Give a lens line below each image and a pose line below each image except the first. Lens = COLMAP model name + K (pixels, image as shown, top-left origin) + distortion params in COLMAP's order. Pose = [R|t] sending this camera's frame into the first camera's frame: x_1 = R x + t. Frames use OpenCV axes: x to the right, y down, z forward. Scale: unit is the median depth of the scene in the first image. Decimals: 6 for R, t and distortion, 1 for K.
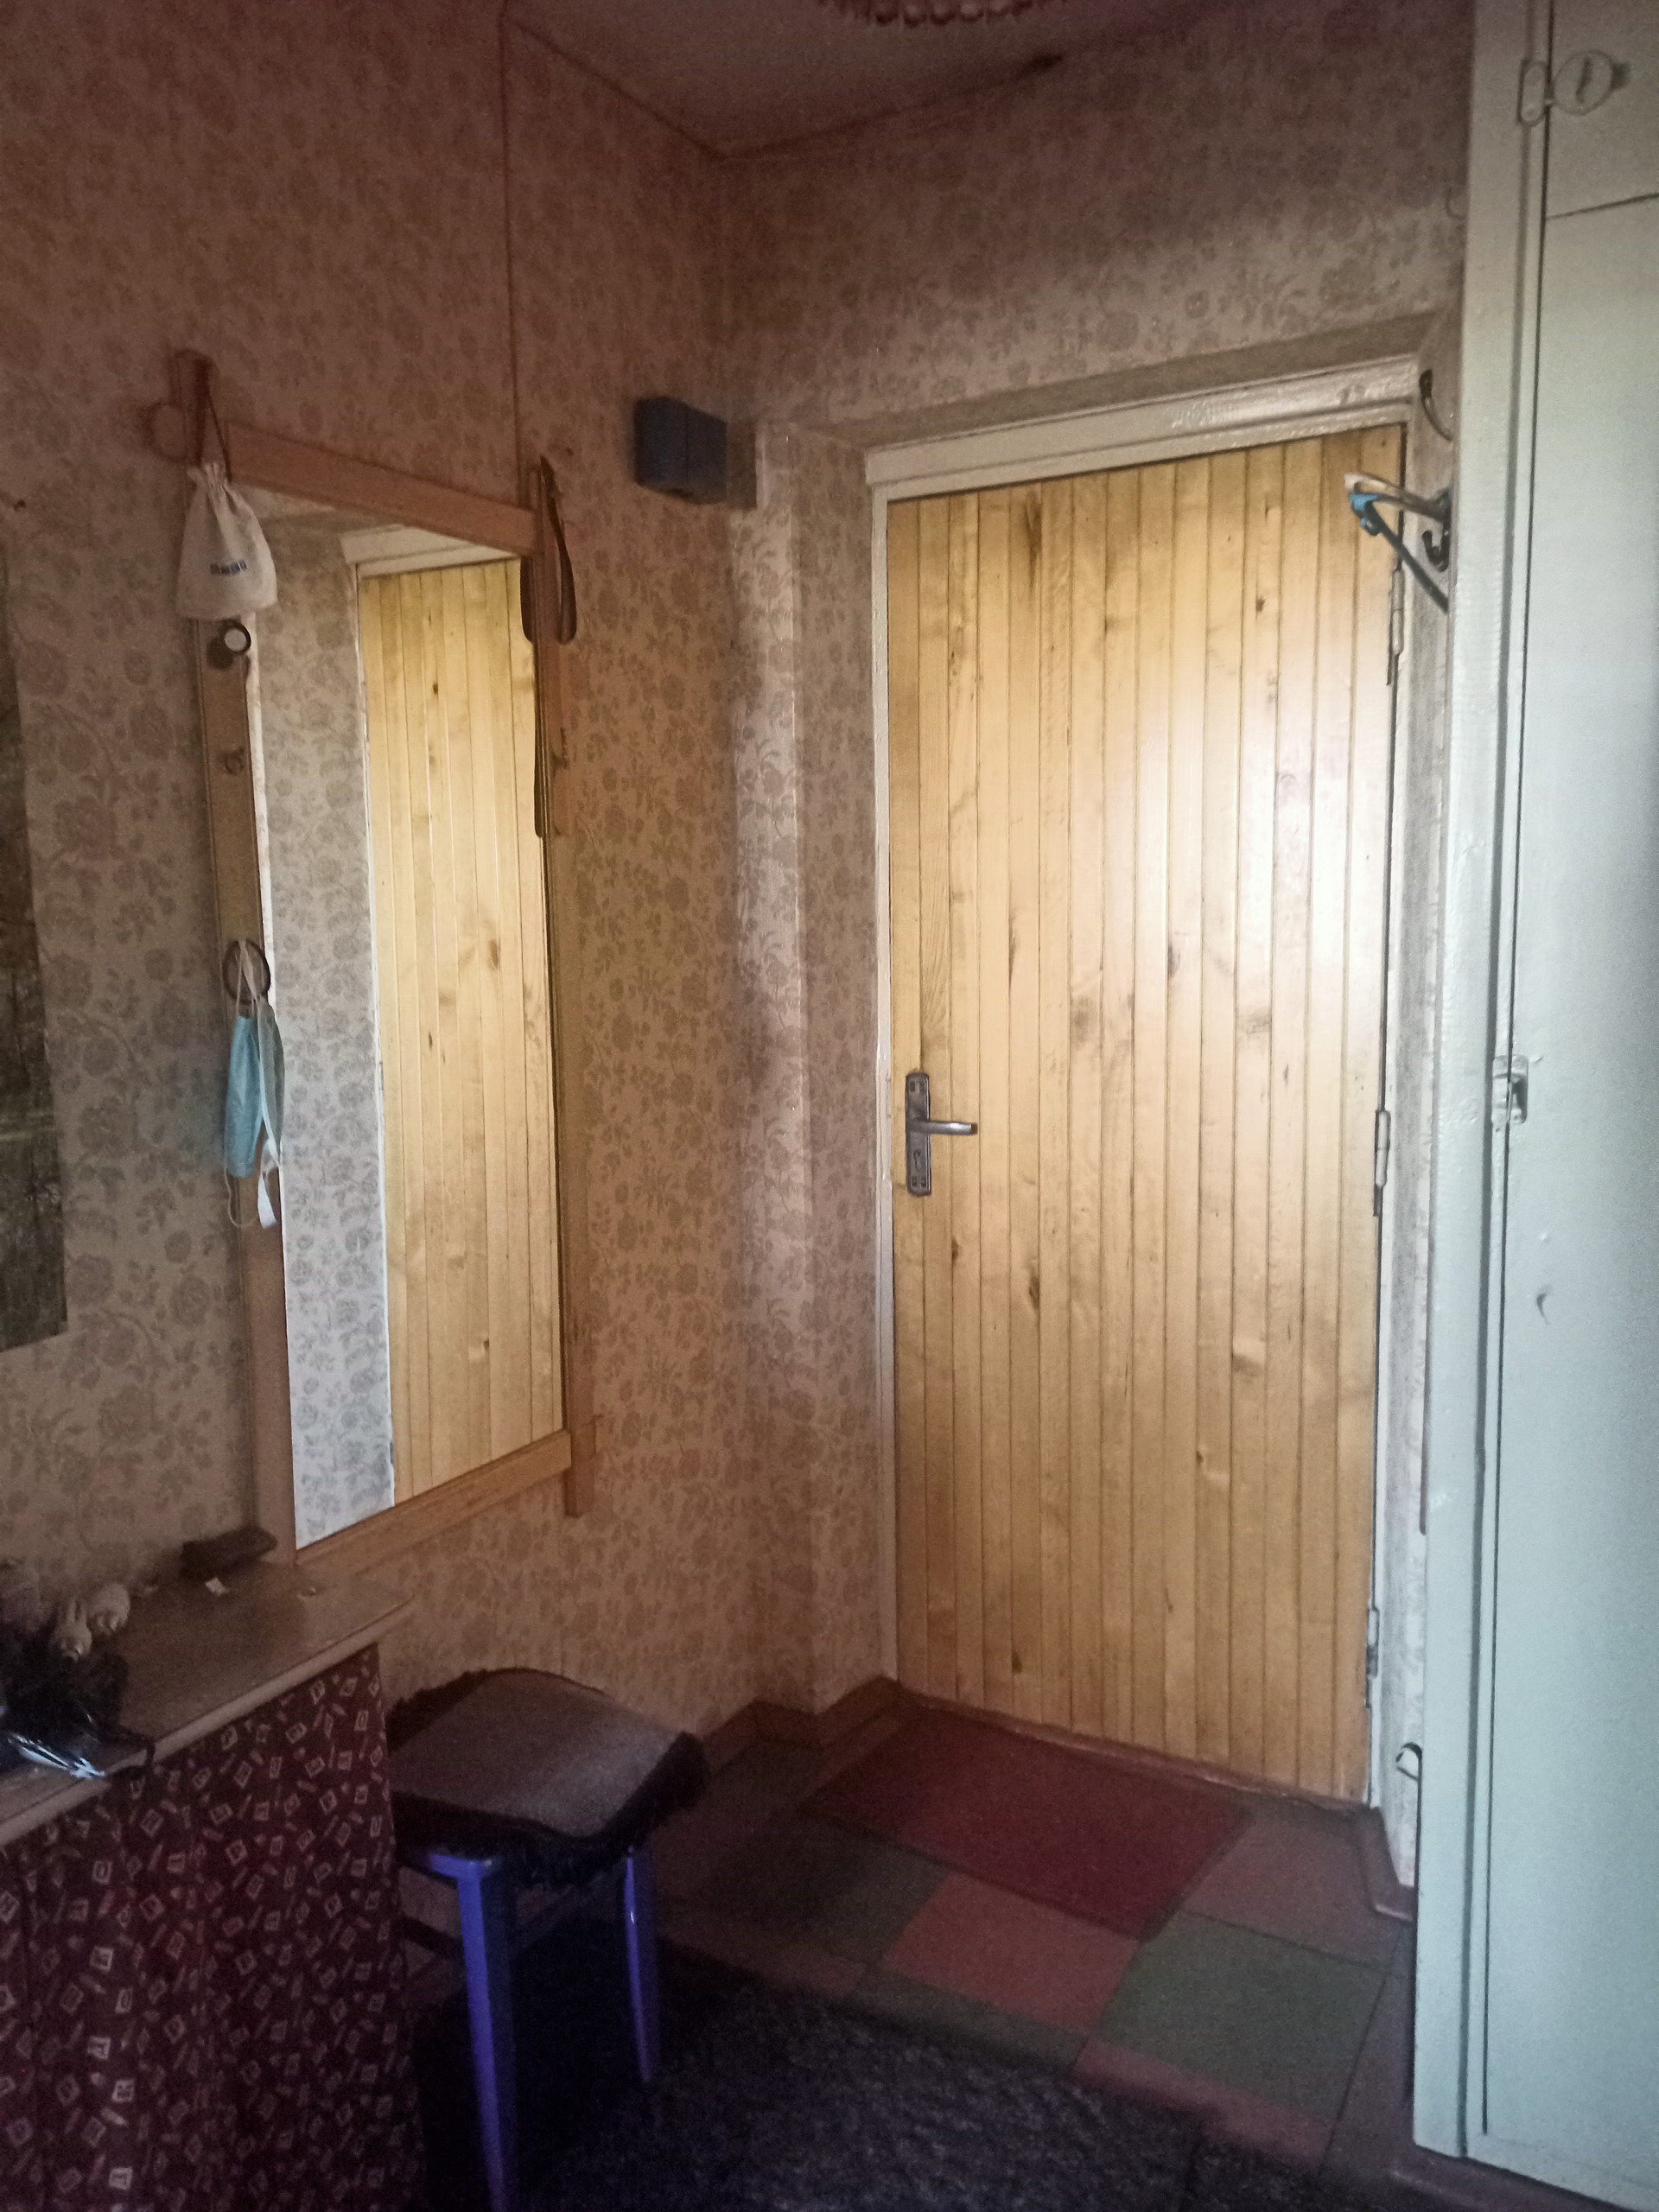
lens RADIAL K [[1664.5, 0, 848.7], [0, 1664.5, 1105.6], [0, 0, 1]] dist [0.060205, -0.030831]
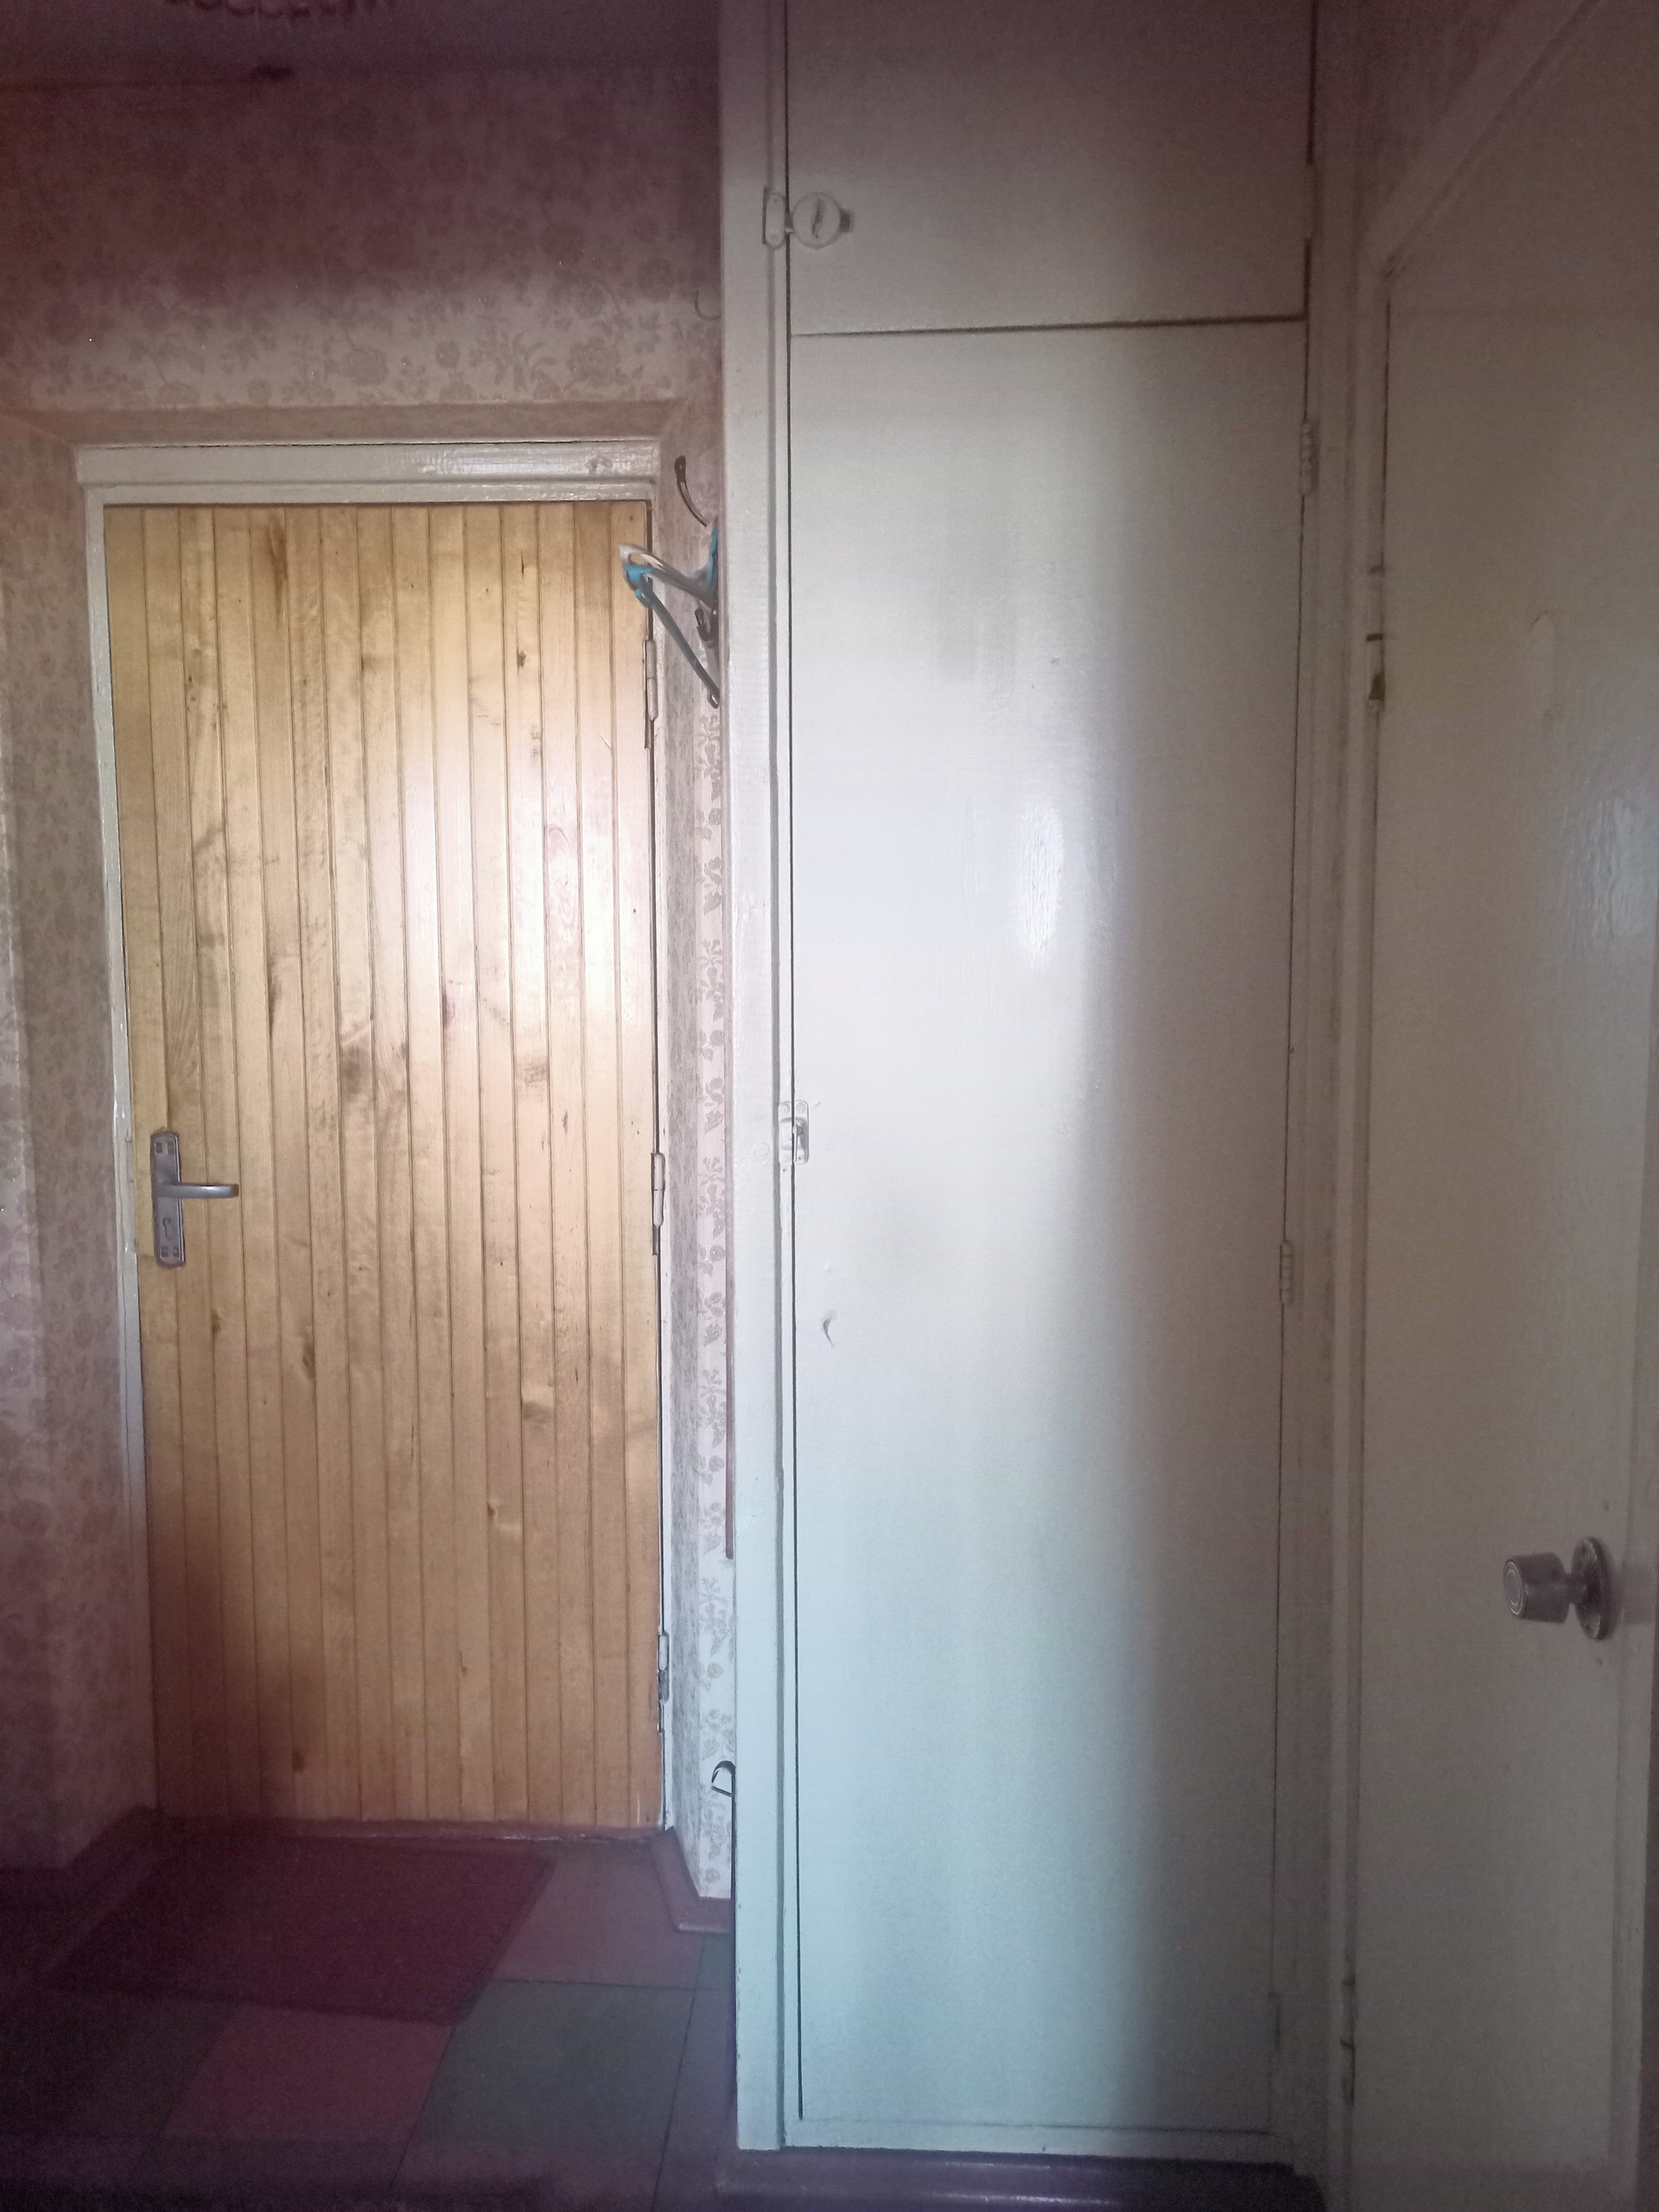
lens RADIAL K [[1664.5, 0, 831.2], [0, 1664.5, 1110.2], [0, 0, 1]] dist [0.060205, -0.030831]
pose [[0.900908, -0.030729, 0.432921, -0.029877], [0.040131, 0.999115, -0.012594, -0.005926], [-0.432151, 0.028719, 0.901344, 0.015549]]
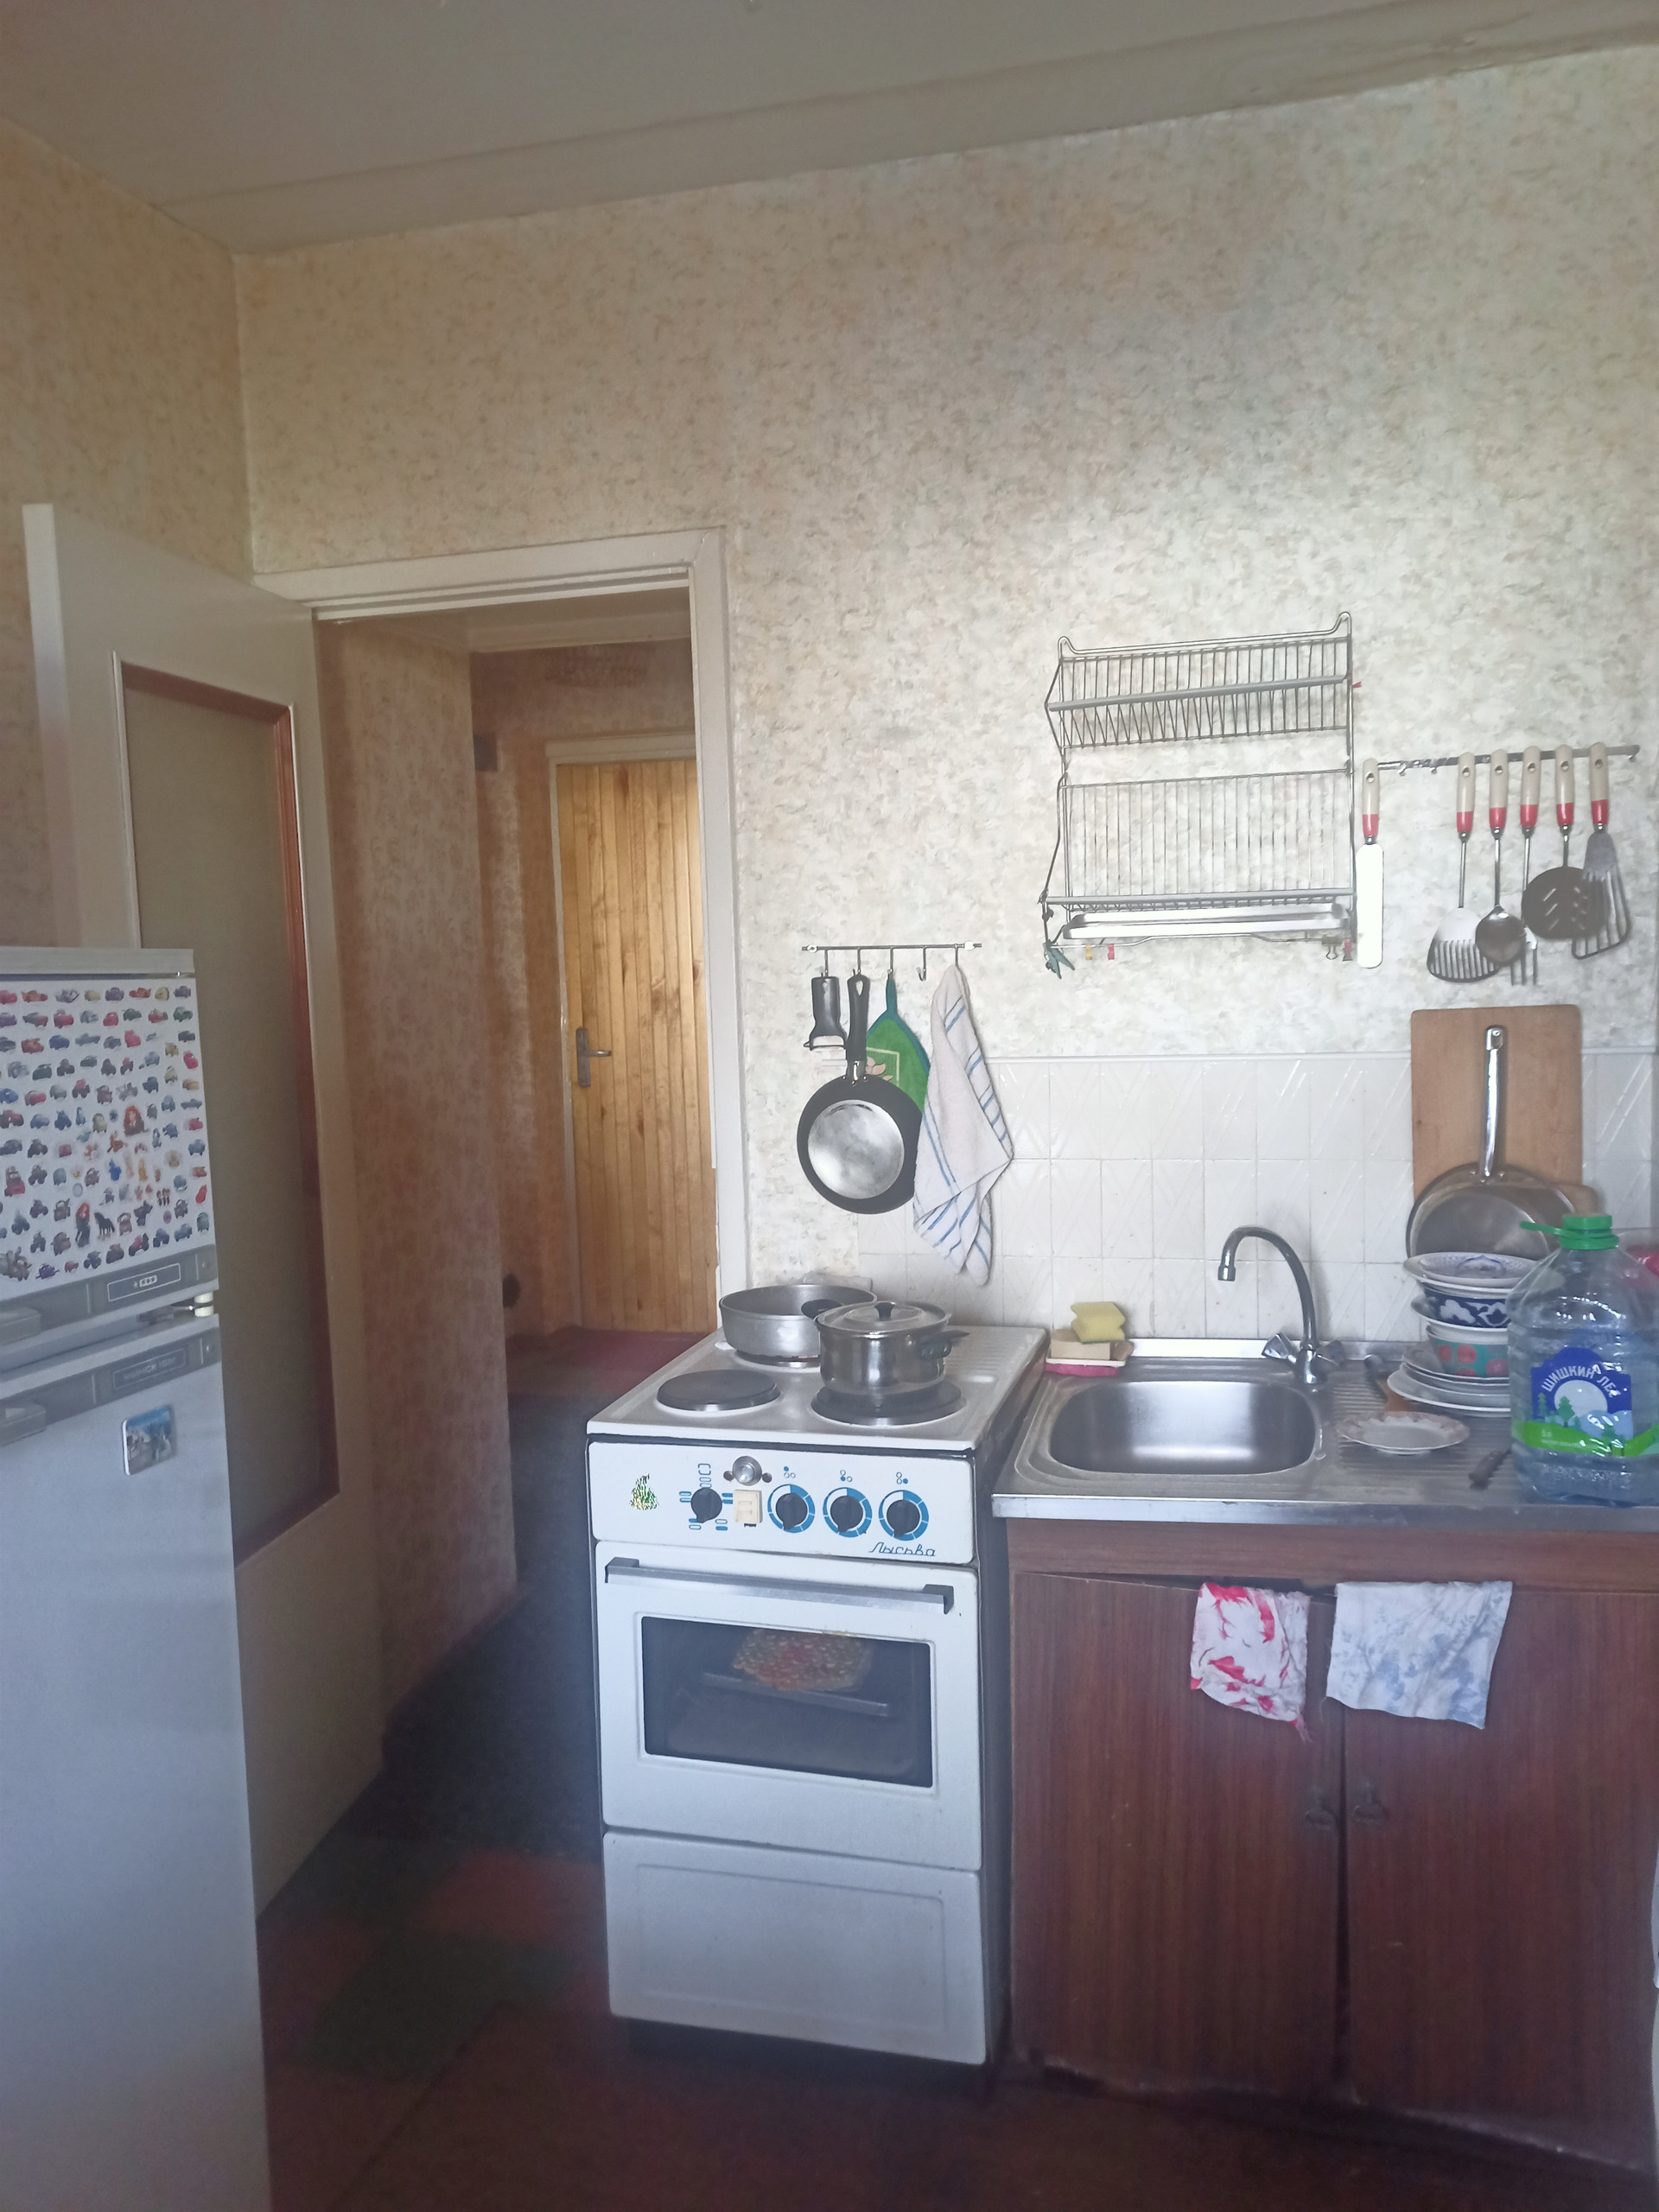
lens RADIAL K [[1664.5, 0, 850.4], [0, 1664.5, 1109.7], [0, 0, 1]] dist [0.060205, -0.030831]
pose [[0.972582, -0.038111, 0.229417, -0.126232], [0.045513, 0.998597, -0.027059, 0.168560], [-0.228064, 0.036758, 0.972952, -1.232720]]
